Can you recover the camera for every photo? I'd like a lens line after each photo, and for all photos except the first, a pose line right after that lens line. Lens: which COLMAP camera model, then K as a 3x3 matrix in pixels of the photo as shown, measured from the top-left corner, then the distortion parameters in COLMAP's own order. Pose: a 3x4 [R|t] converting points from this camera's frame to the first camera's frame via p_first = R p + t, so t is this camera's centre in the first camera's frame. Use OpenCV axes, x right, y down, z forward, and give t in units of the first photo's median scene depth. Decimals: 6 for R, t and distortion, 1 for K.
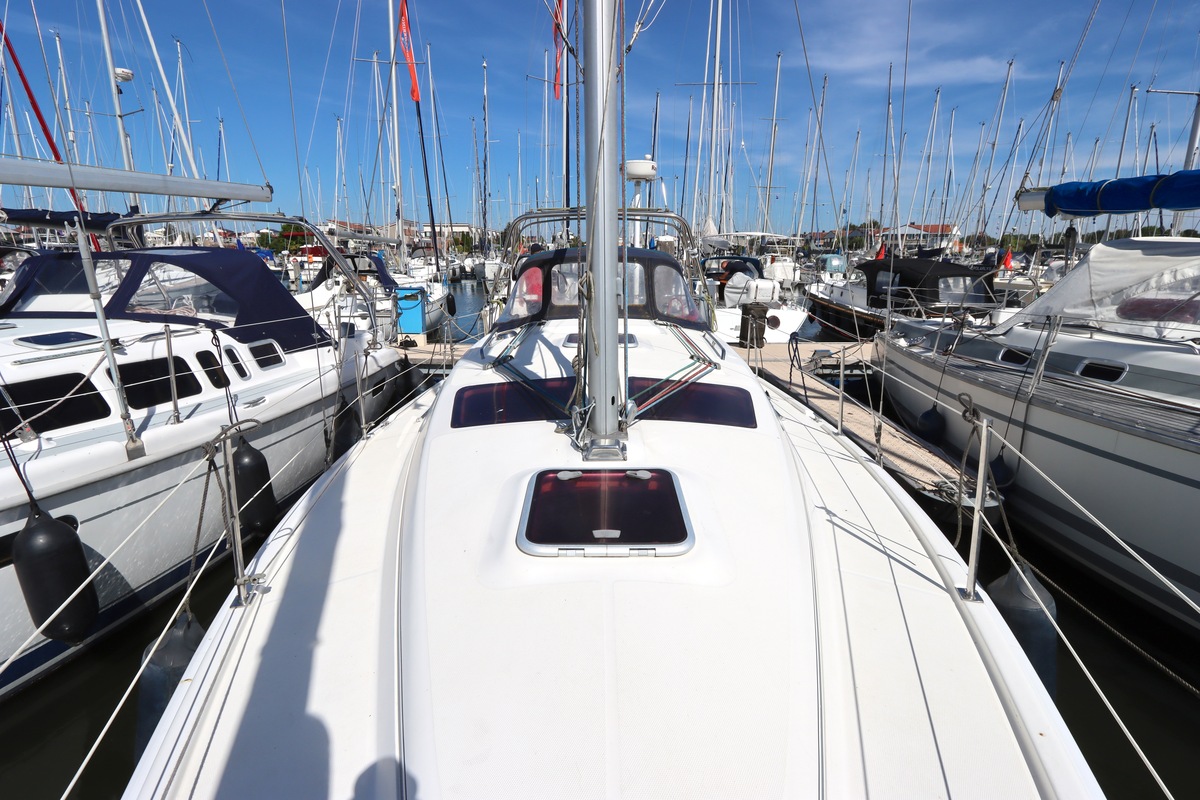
lens RADIAL K [[582.5, 0, 600.0], [0, 582.5, 400.0], [0, 0, 1]] dist [-0.019193, 0.000419]
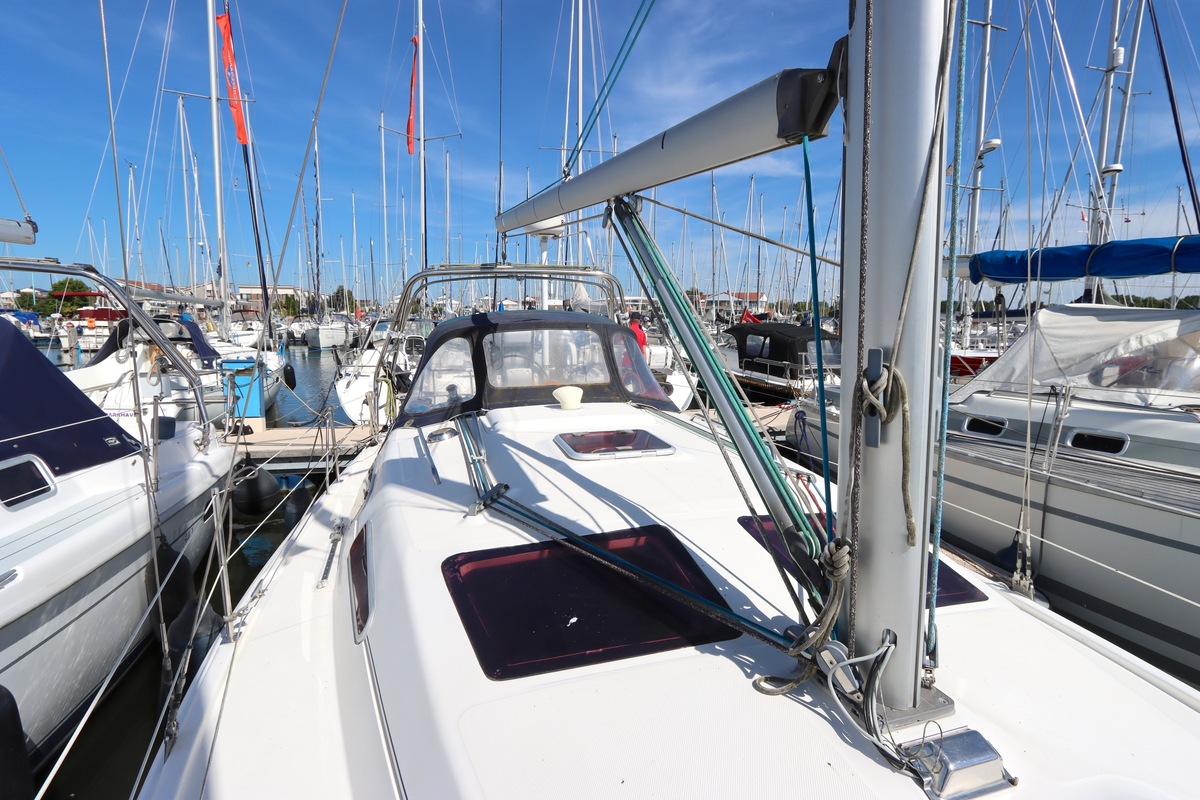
lens RADIAL K [[583.5, 0, 600.0], [0, 583.5, 400.0], [0, 0, 1]] dist [-0.020195, -0.000547]
pose [[0.963737, -0.033197, 0.264783, -0.053378], [0.061331, 0.993225, -0.098701, -0.024244], [-0.259712, 0.111361, 0.959244, 0.094911]]
